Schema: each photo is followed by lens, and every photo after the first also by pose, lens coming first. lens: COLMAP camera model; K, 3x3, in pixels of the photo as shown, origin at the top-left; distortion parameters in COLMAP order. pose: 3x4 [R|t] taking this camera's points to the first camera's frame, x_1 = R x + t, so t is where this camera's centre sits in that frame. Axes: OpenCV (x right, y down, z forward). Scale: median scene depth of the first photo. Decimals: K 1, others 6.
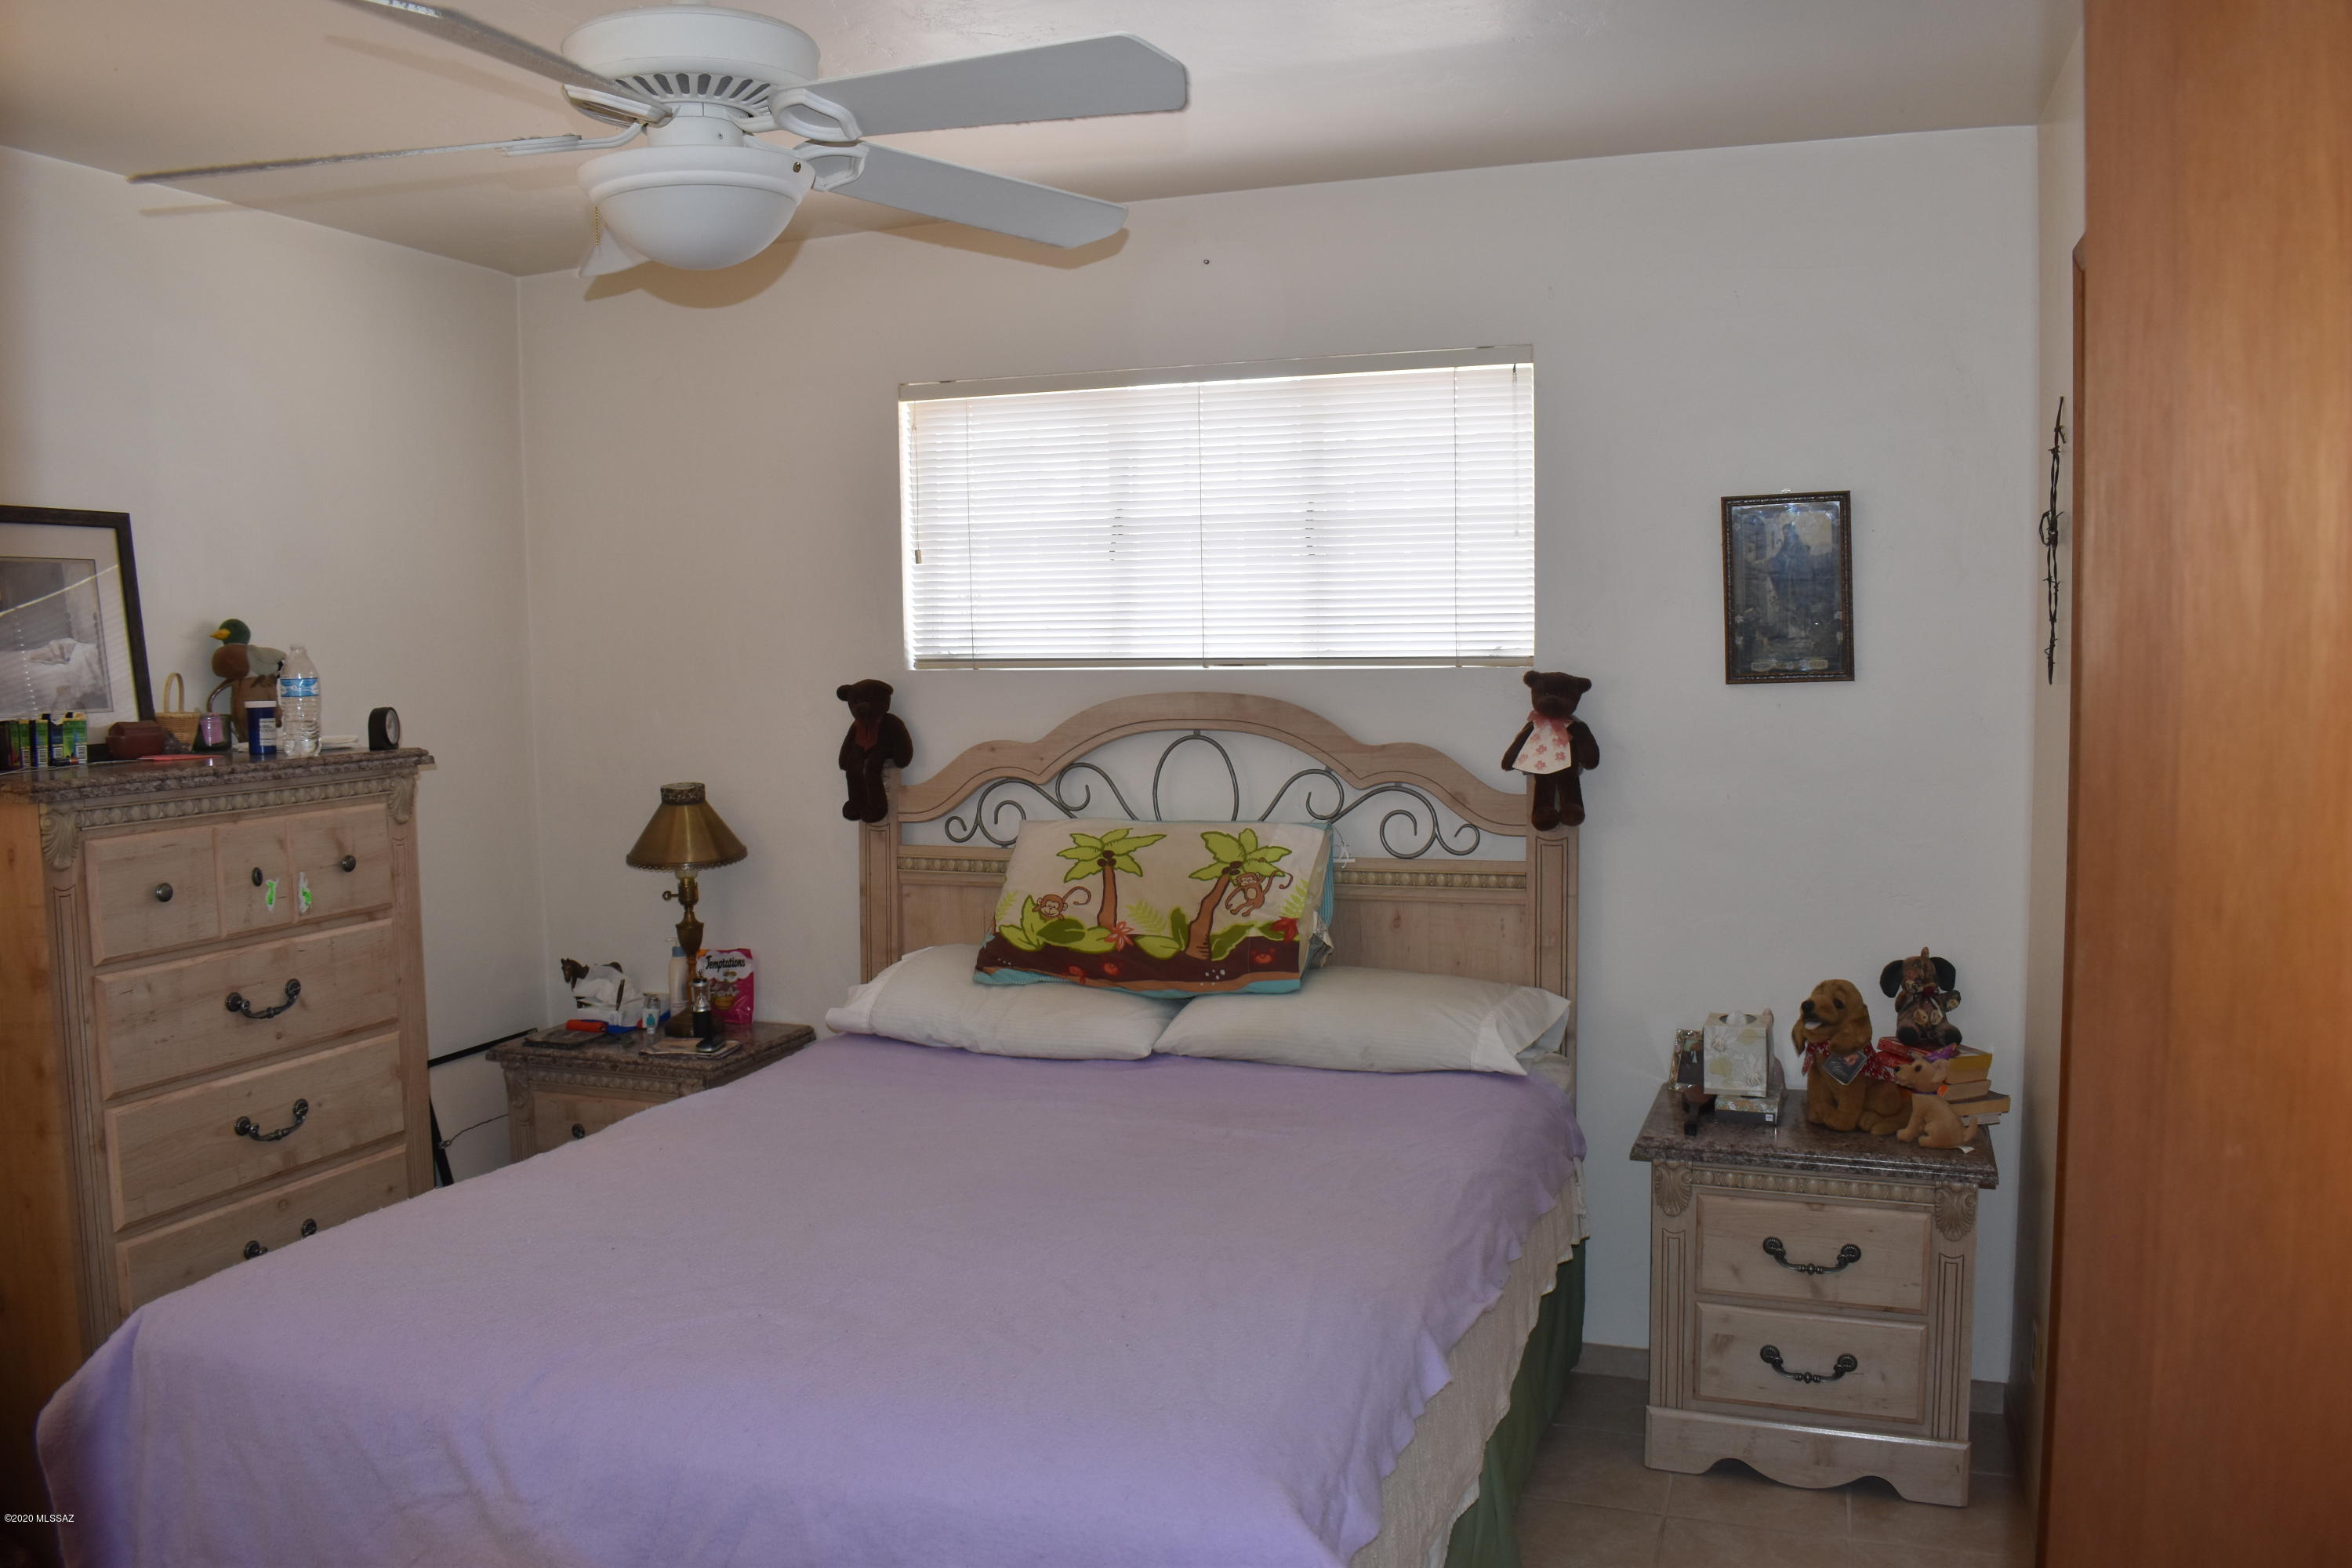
lens RADIAL K [[1804.5, 0, 1176.0], [0, 1804.5, 784.0], [0, 0, 1]] dist [-0.082479, 0.002302]
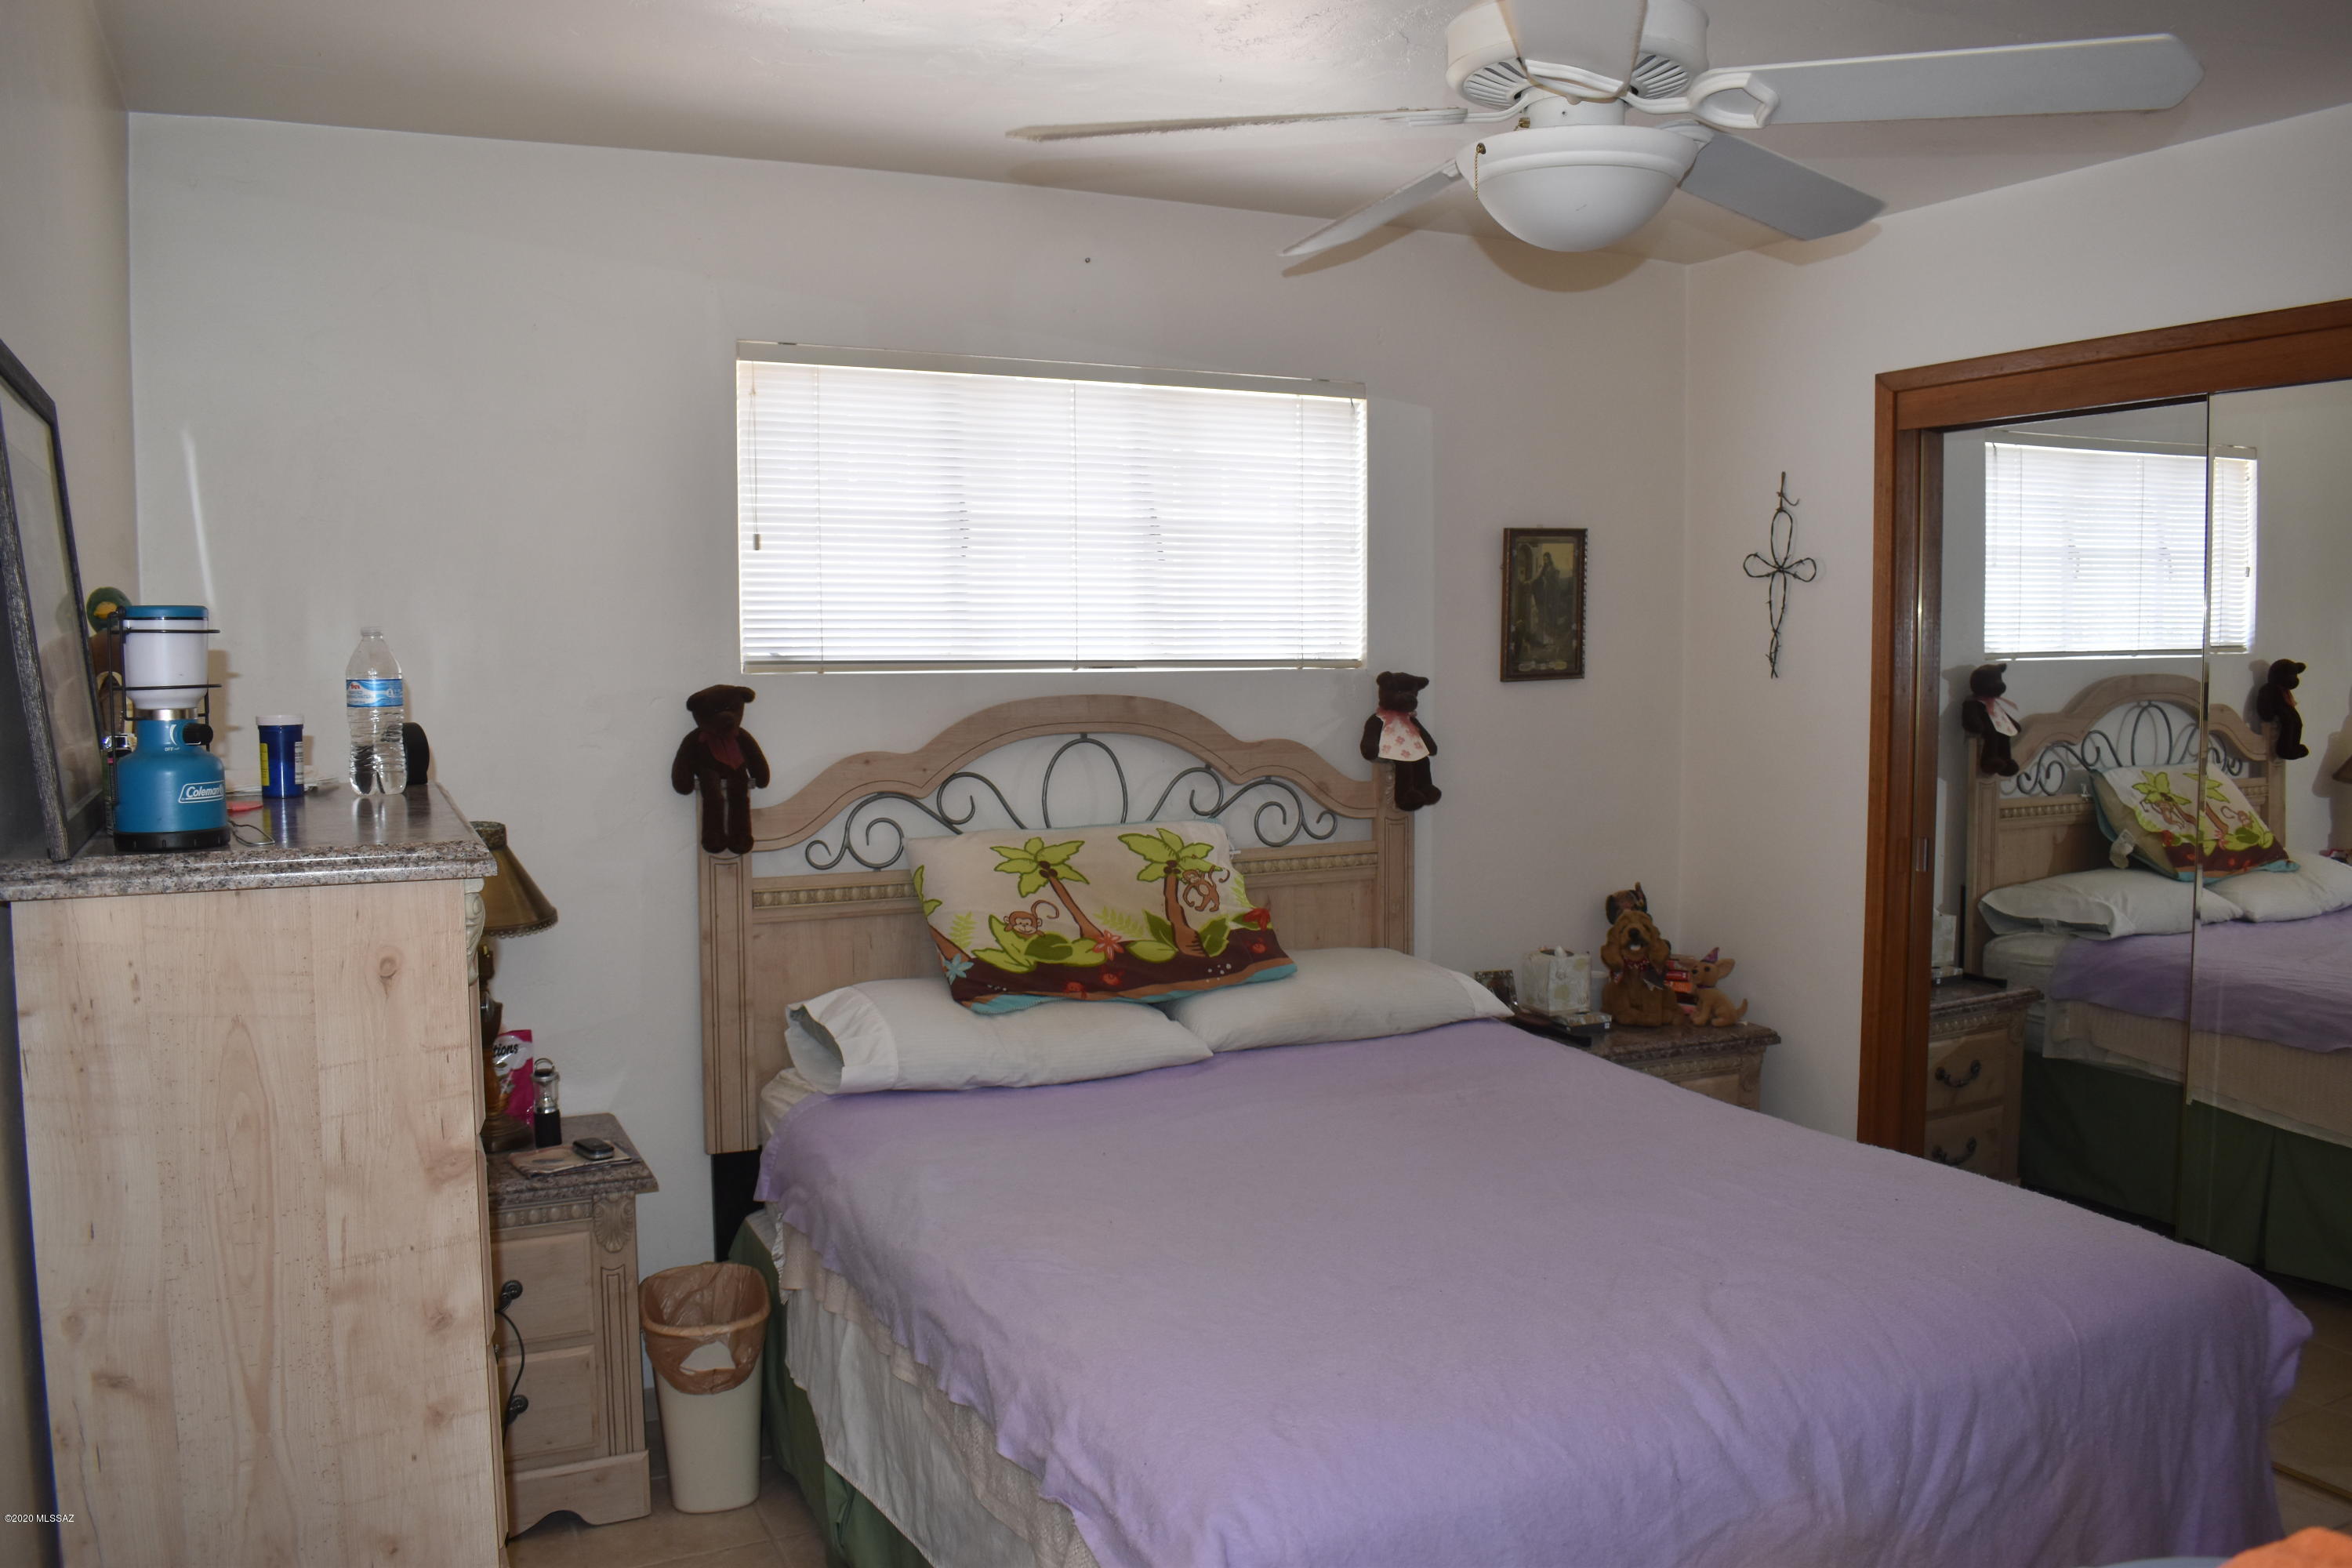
lens RADIAL K [[1845.3, 0, 1178.5], [0, 1845.3, 775.1], [0, 0, 1]] dist [-0.098442, 0.018700]
pose [[0.695153, -0.039214, 0.717791, -0.697673], [0.053032, 0.998588, 0.003196, -0.007964], [-0.716903, 0.035844, 0.696251, 0.273633]]
